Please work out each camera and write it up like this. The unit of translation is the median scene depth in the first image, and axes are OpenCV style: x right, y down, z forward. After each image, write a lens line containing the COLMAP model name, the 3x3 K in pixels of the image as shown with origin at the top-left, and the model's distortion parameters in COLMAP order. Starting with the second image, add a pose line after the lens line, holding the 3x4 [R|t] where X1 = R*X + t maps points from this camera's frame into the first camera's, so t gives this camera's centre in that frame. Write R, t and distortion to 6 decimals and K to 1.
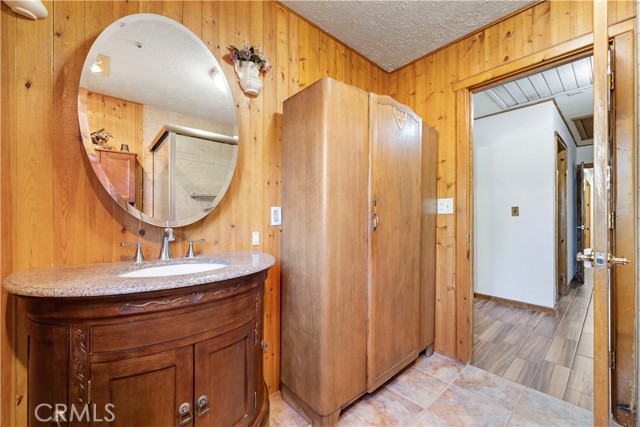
lens RADIAL K [[260.8, 0, 322.3], [0, 260.8, 215.4], [0, 0, 1]] dist [0.001868, -0.000419]
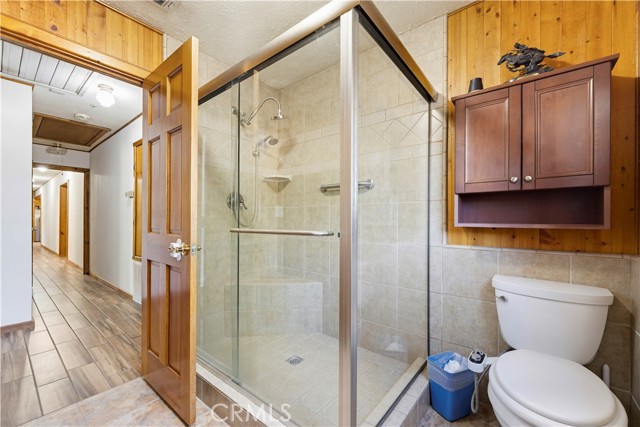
lens RADIAL K [[260.8, 0, 322.8], [0, 260.8, 218.6], [0, 0, 1]] dist [0.001868, -0.000419]
pose [[-0.159341, 0.003709, 0.987217, -0.262320], [-0.008166, 0.999954, -0.005075, 0.004781], [-0.987190, -0.008871, -0.159303, 0.294008]]
